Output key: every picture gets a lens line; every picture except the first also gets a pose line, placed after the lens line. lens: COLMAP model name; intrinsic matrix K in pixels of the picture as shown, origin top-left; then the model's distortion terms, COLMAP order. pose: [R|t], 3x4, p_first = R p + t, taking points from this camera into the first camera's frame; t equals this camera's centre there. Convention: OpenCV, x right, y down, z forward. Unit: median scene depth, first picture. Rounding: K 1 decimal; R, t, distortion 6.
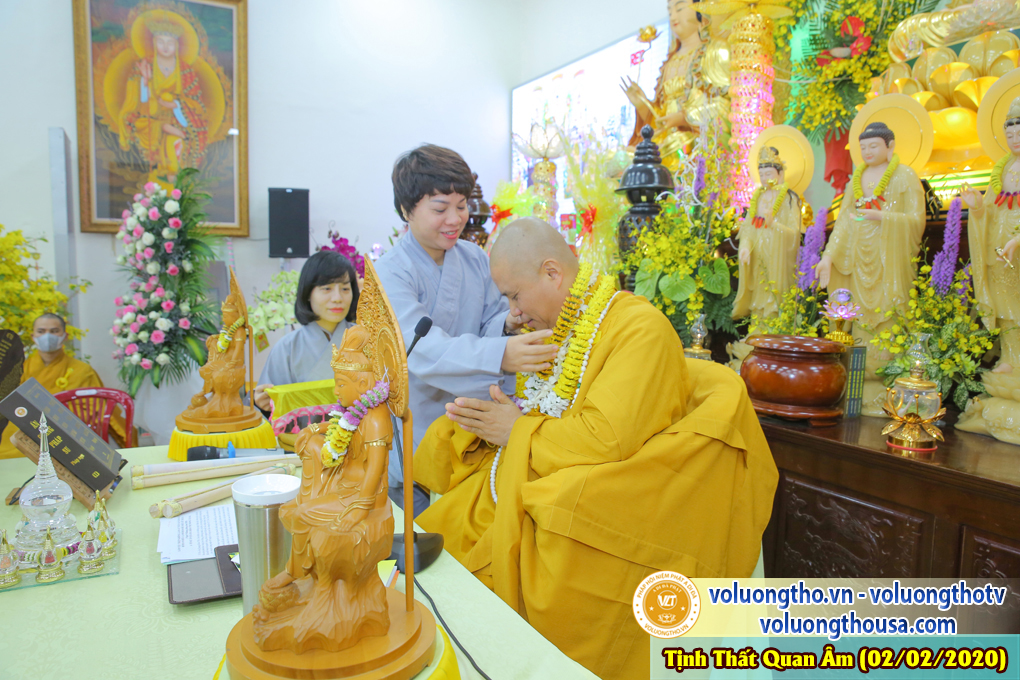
lens RADIAL K [[691.2, 0, 505.9], [0, 691.2, 337.8], [0, 0, 1]] dist [-0.118653, 0.087063]
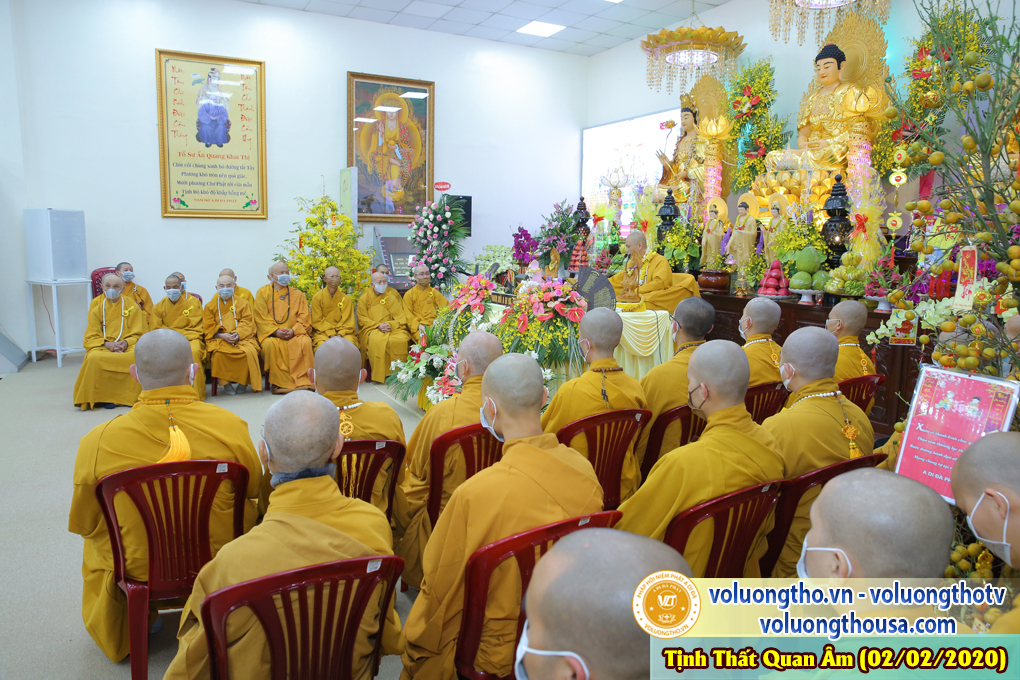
lens RADIAL K [[696.5, 0, 505.7], [0, 696.5, 338.3], [0, 0, 1]] dist [-0.114879, 0.086980]
pose [[0.999790, 0.009119, -0.018343, -0.358238], [-0.008323, 0.999038, 0.043057, 0.136239], [0.018718, -0.042896, 0.998904, -1.629406]]
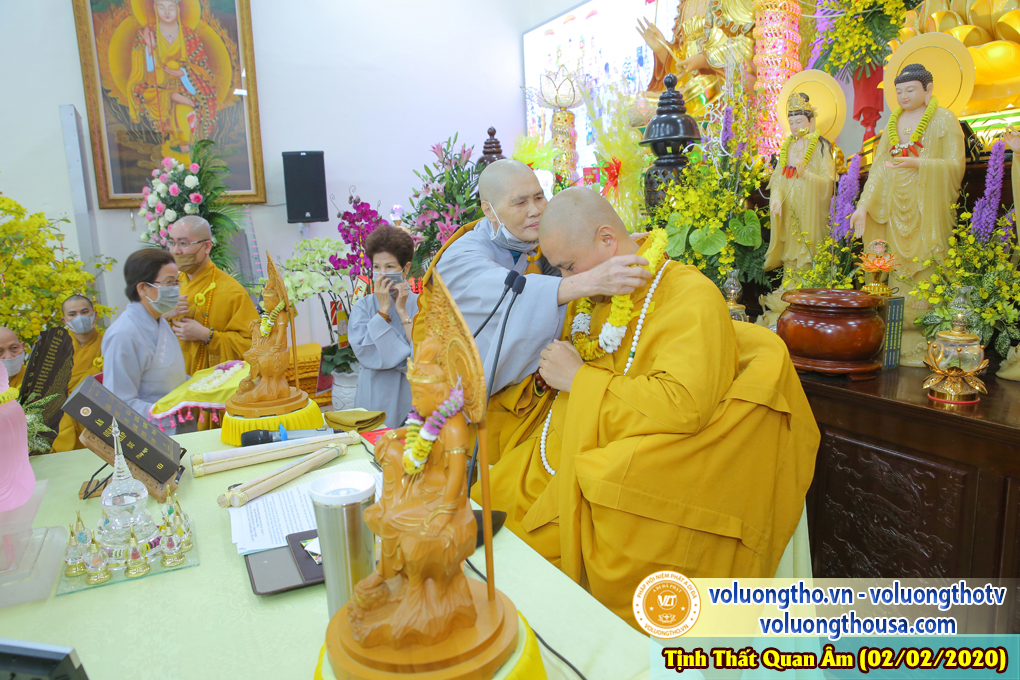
lens RADIAL K [[696.5, 0, 505.7], [0, 696.5, 338.3], [0, 0, 1]] dist [-0.114879, 0.086980]
pose [[0.998384, -0.048175, -0.030154, -0.017060], [0.050351, 0.995826, 0.076126, -0.022366], [0.026361, -0.077521, 0.996642, -0.010562]]
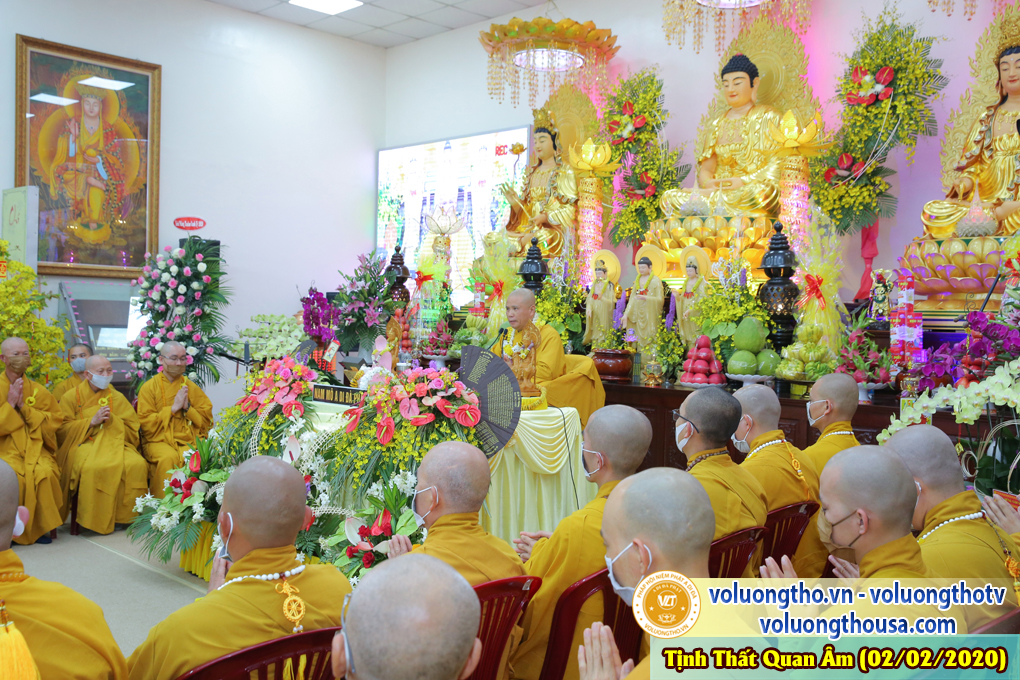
lens RADIAL K [[996.5, 0, 510.0], [0, 996.5, 340.0], [0, 0, 1]] dist [-0.001935, 0.016016]
pose [[0.960807, 0.009261, 0.277063, -0.604972], [0.009749, 0.997695, -0.067157, 0.136703], [-0.277046, 0.067226, 0.958502, -1.542121]]
